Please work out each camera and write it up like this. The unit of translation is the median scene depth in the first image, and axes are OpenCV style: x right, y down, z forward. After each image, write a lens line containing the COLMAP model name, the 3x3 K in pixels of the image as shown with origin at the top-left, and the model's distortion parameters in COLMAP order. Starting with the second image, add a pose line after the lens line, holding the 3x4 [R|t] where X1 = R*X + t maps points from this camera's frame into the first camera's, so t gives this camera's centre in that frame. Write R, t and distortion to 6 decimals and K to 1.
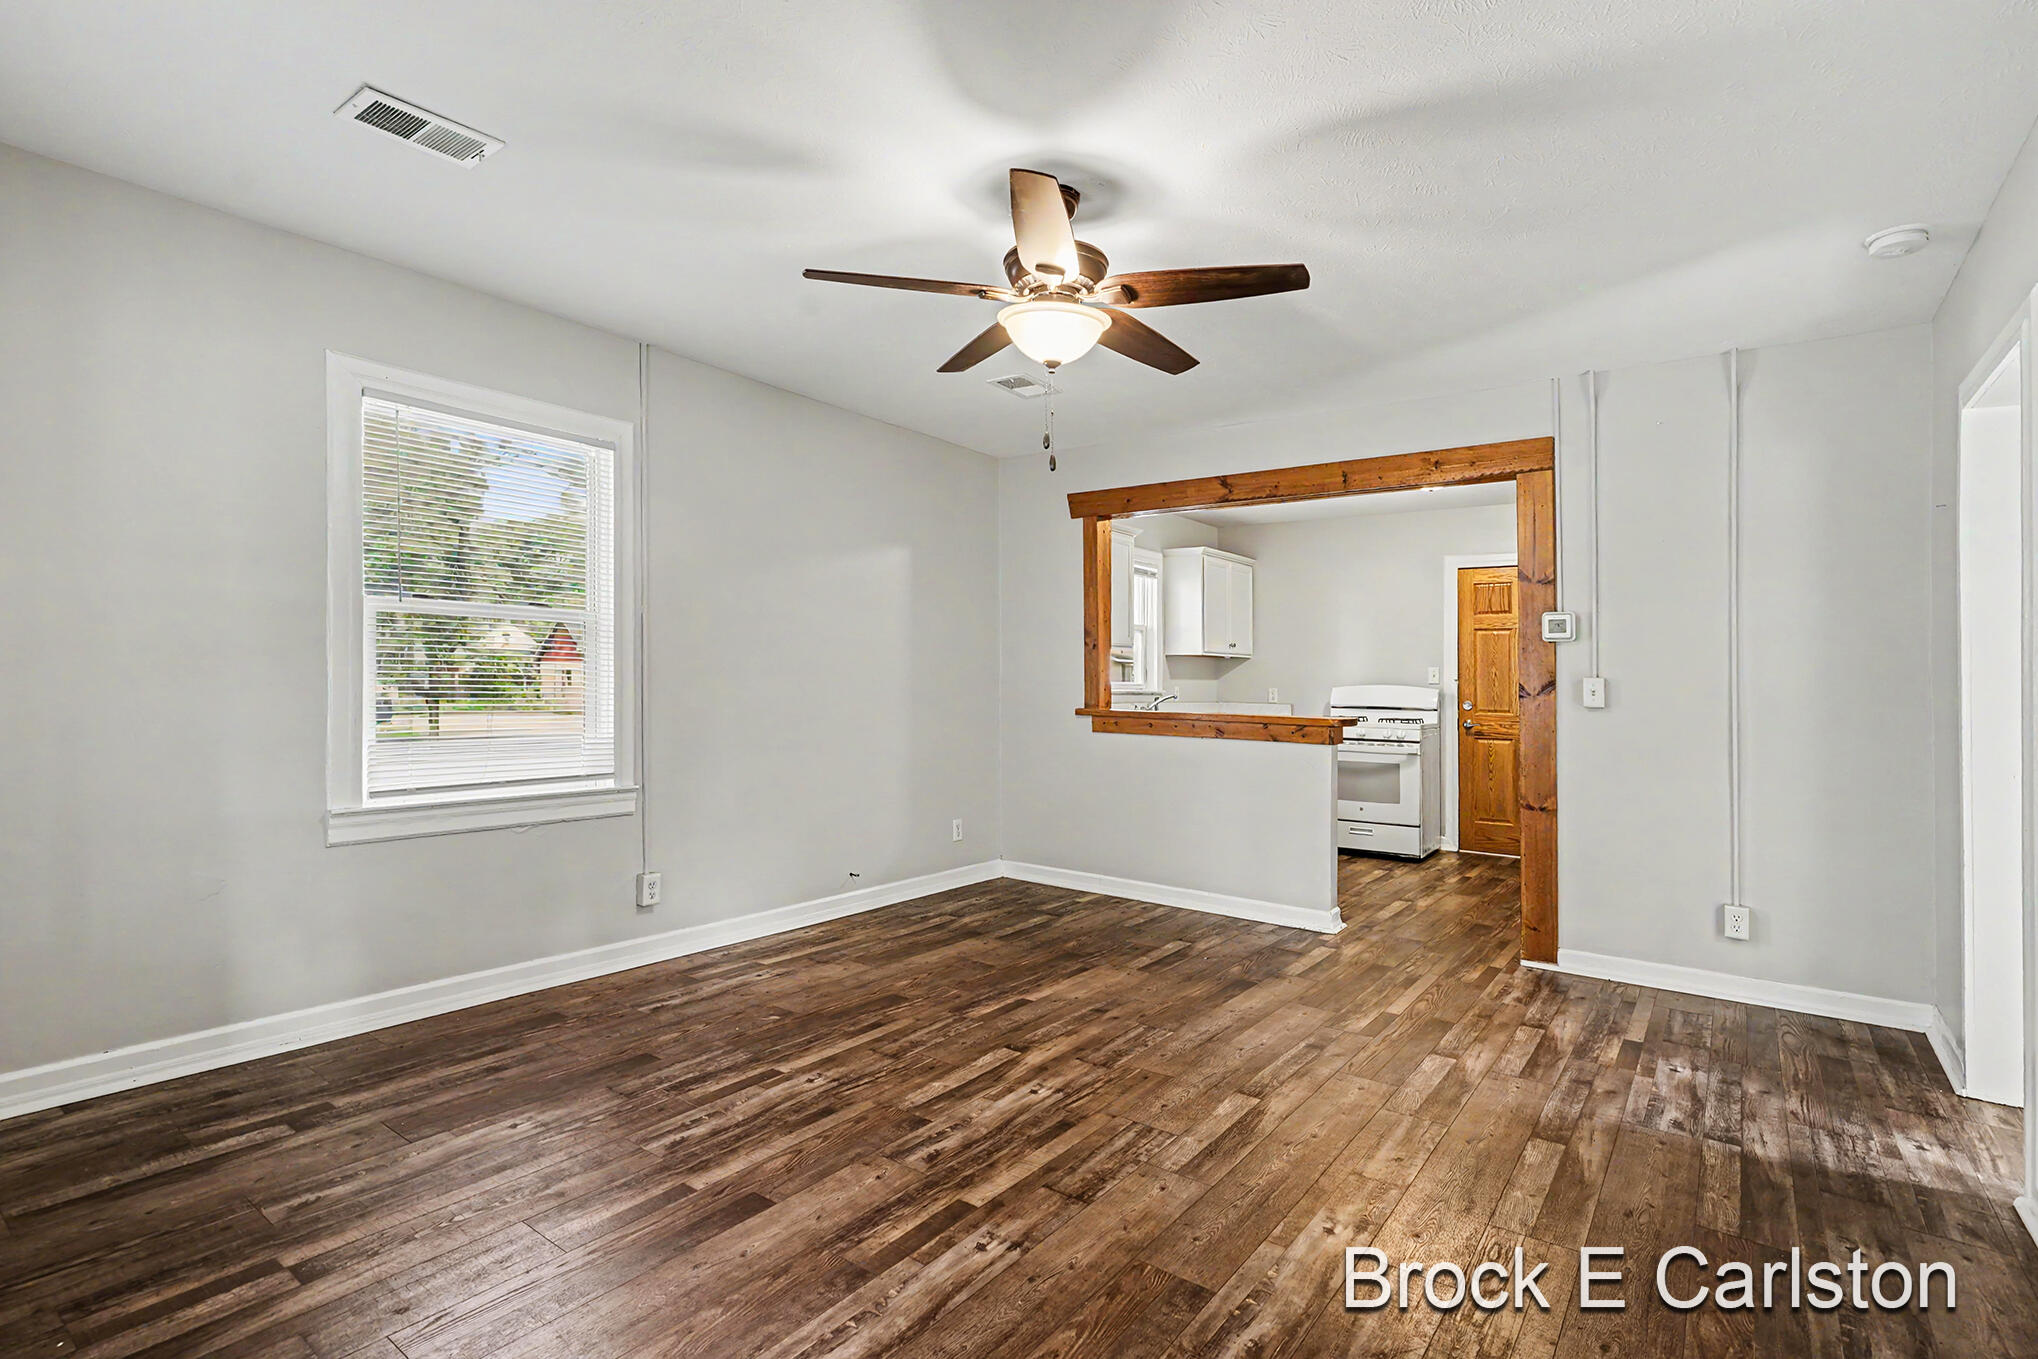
lens RADIAL K [[982.7, 0, 1015.1], [0, 982.7, 684.2], [0, 0, 1]] dist [-0.002602, 0.003160]
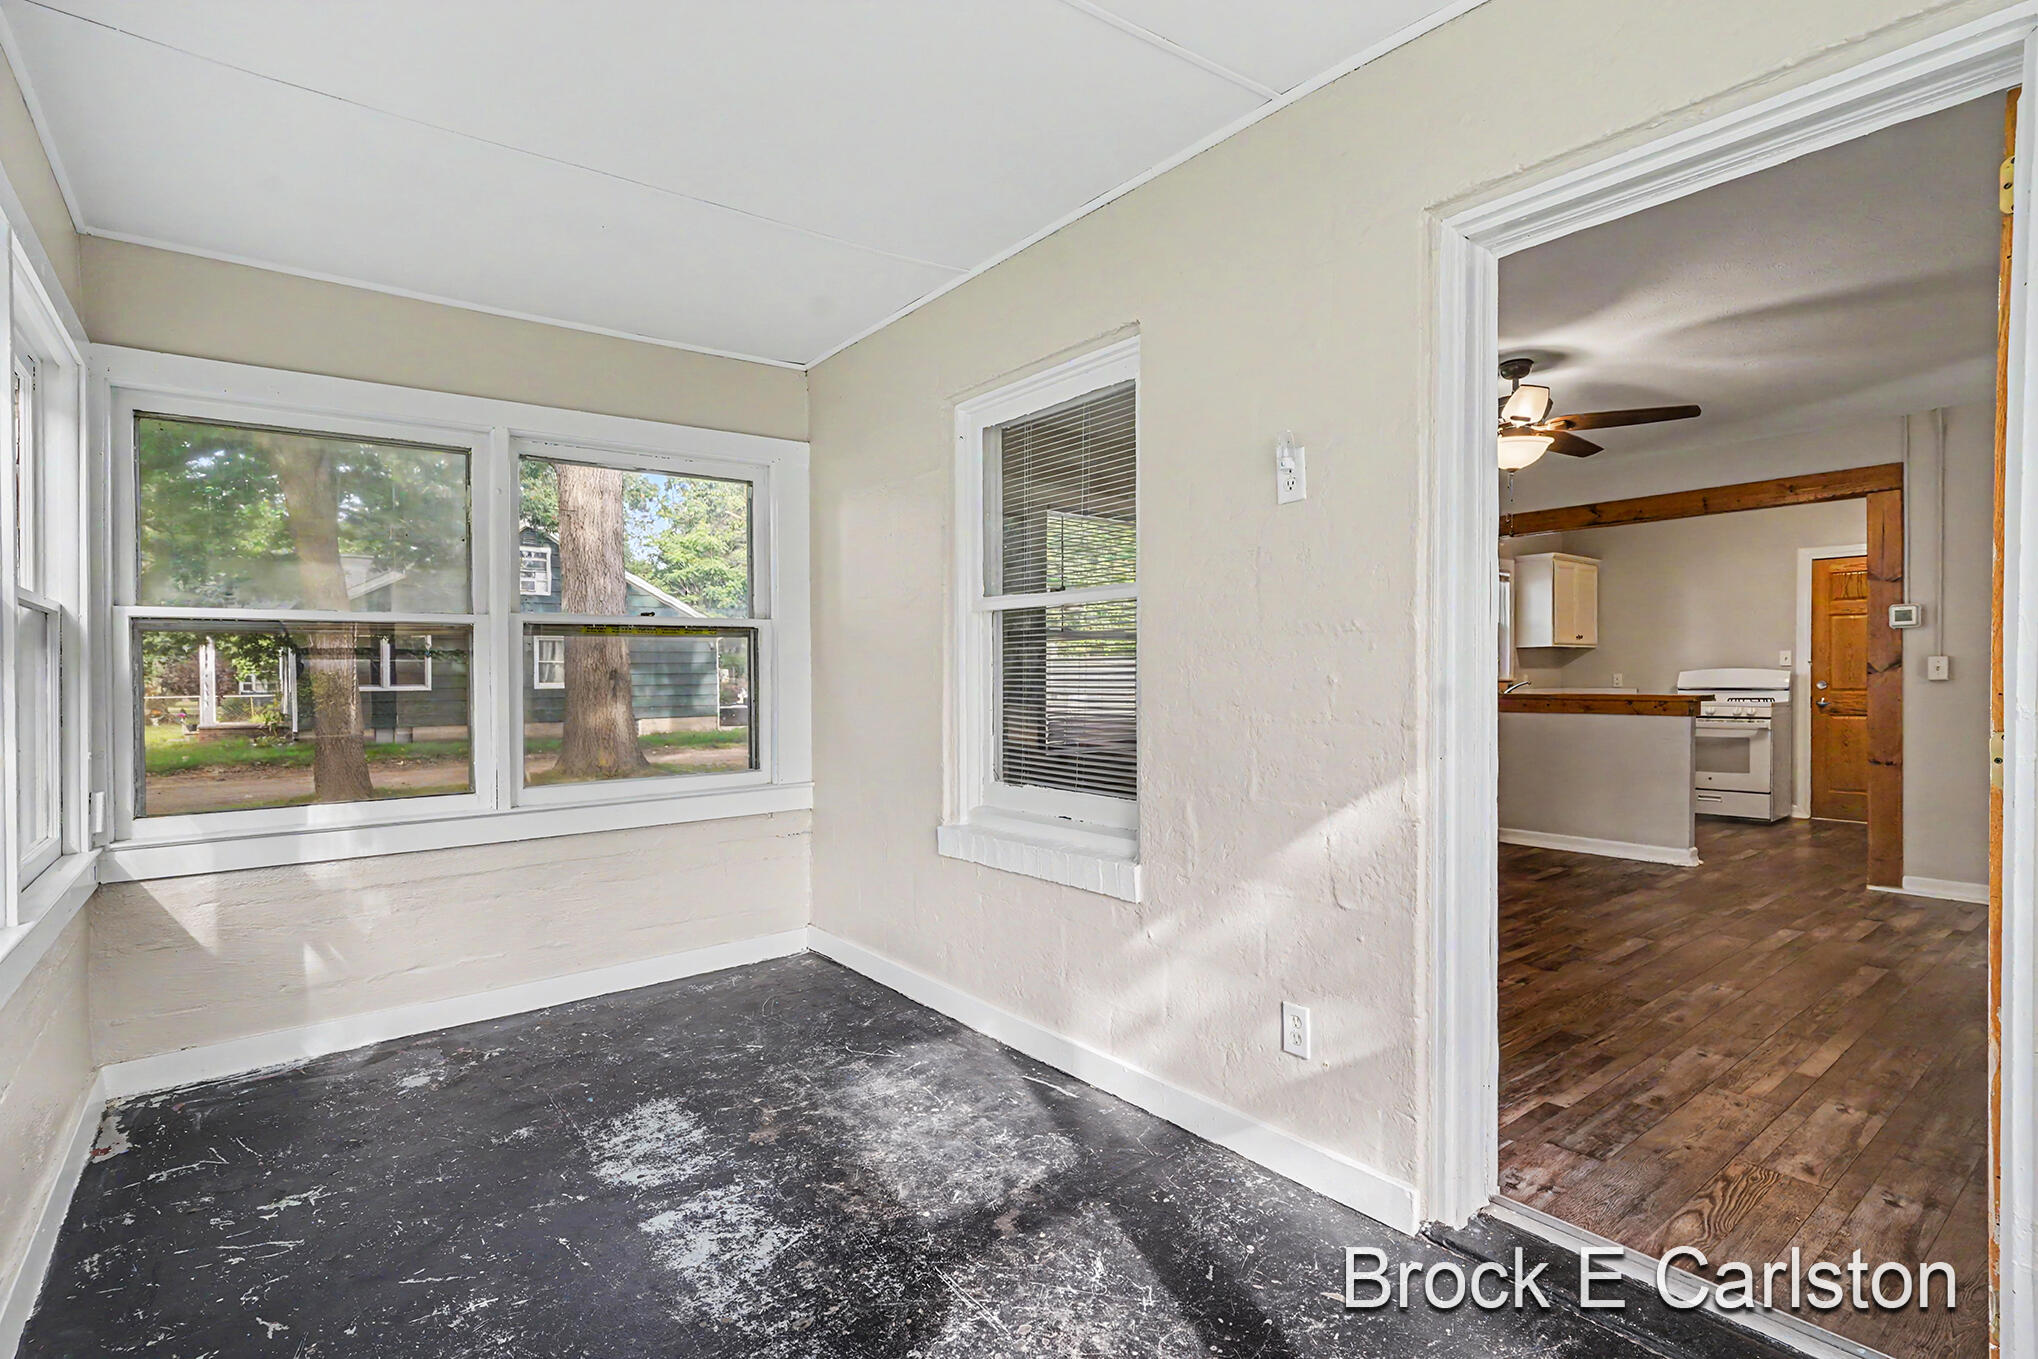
lens RADIAL K [[984.0, 0, 1016.6], [0, 984.0, 723.1], [0, 0, 1]] dist [-0.001152, 0.000731]
pose [[0.966861, -0.012973, -0.254973, -0.242213], [0.023148, 0.999049, 0.036949, 0.005531], [0.254251, -0.041627, 0.966242, -0.548276]]
